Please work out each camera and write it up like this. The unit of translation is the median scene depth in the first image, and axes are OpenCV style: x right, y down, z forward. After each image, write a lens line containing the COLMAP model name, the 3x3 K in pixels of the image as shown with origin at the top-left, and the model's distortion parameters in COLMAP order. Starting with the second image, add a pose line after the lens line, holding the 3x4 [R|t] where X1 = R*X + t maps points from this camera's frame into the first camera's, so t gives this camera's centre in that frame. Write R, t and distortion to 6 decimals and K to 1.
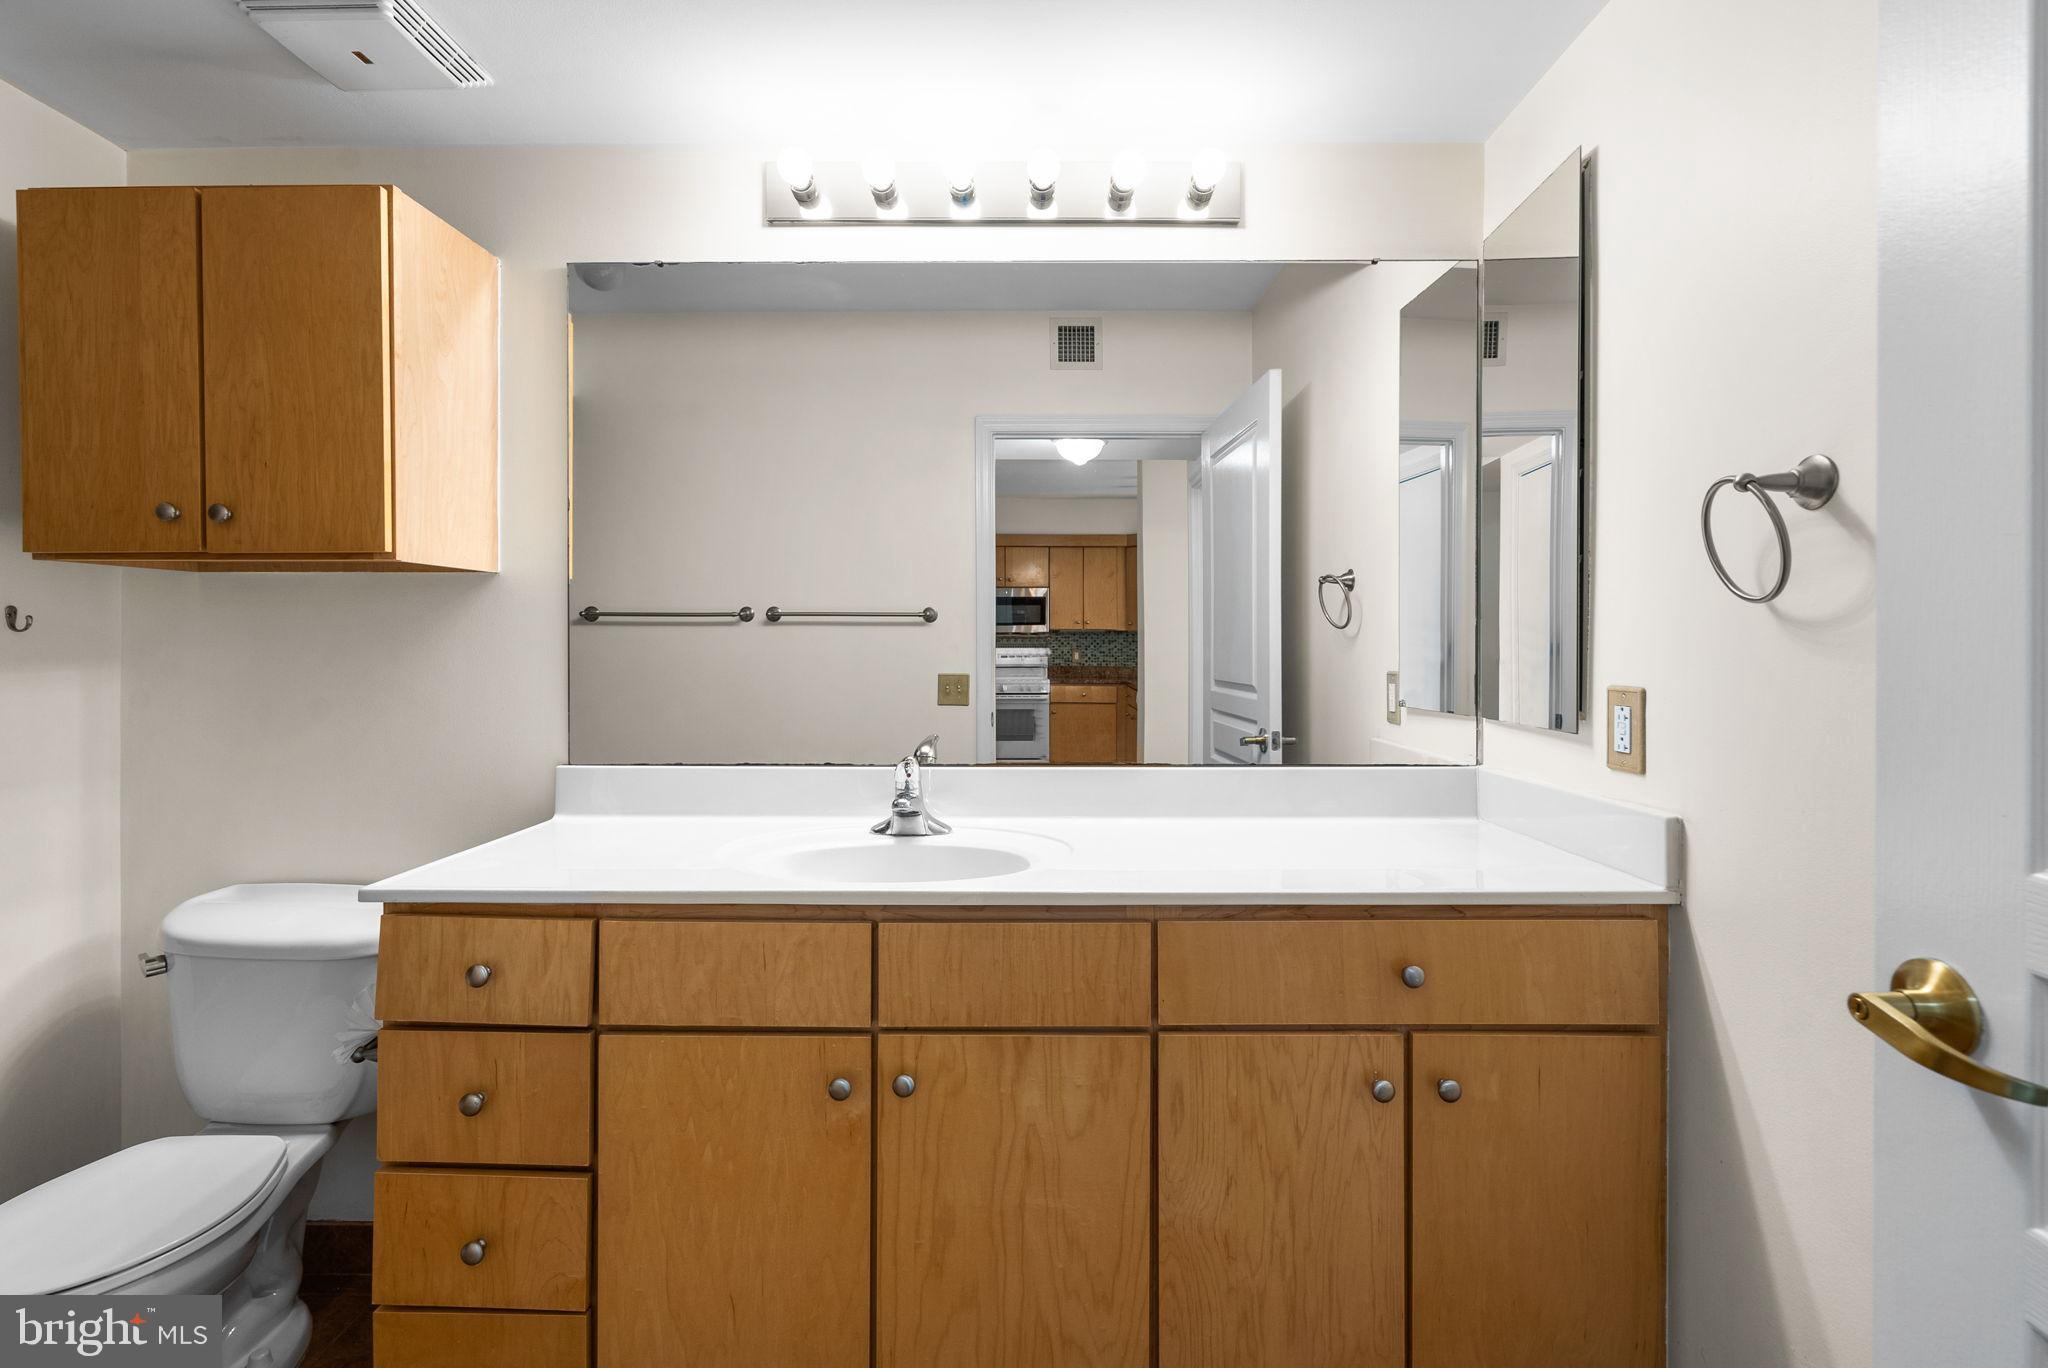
lens RADIAL K [[942.1, 0, 1023.7], [0, 942.1, 668.5], [0, 0, 1]] dist [0.000164, 0.000864]
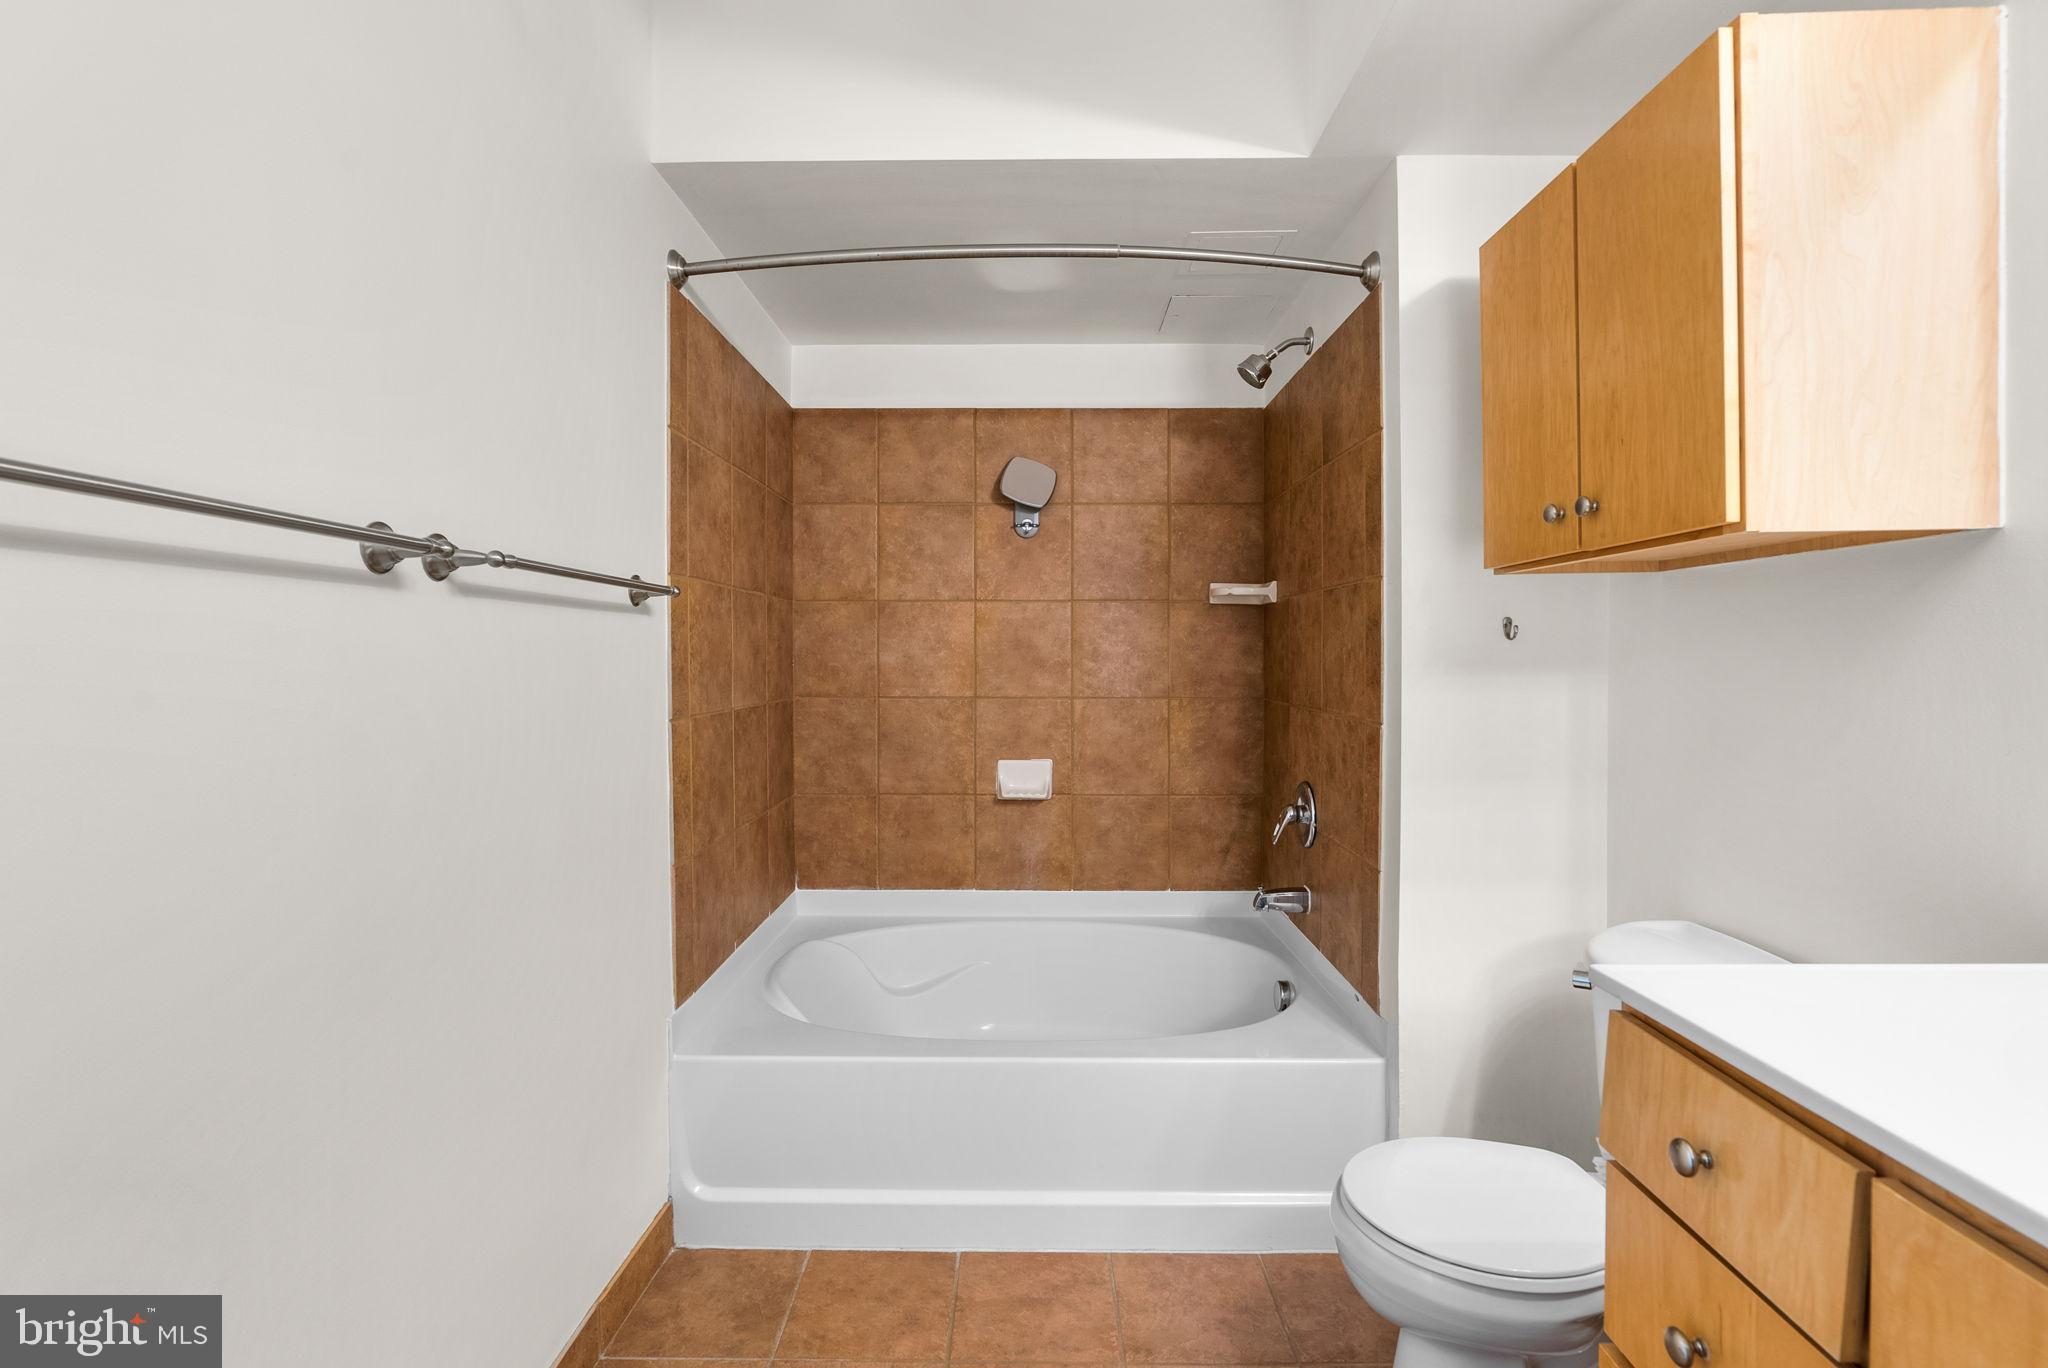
lens RADIAL K [[942.1, 0, 1022.5], [0, 942.1, 663.4], [0, 0, 1]] dist [0.000164, 0.000864]
pose [[0.004324, 0.006593, -0.999969, 0.056127], [-0.015681, 0.999856, 0.006525, -0.010298], [0.999868, 0.015653, 0.004426, 0.451199]]
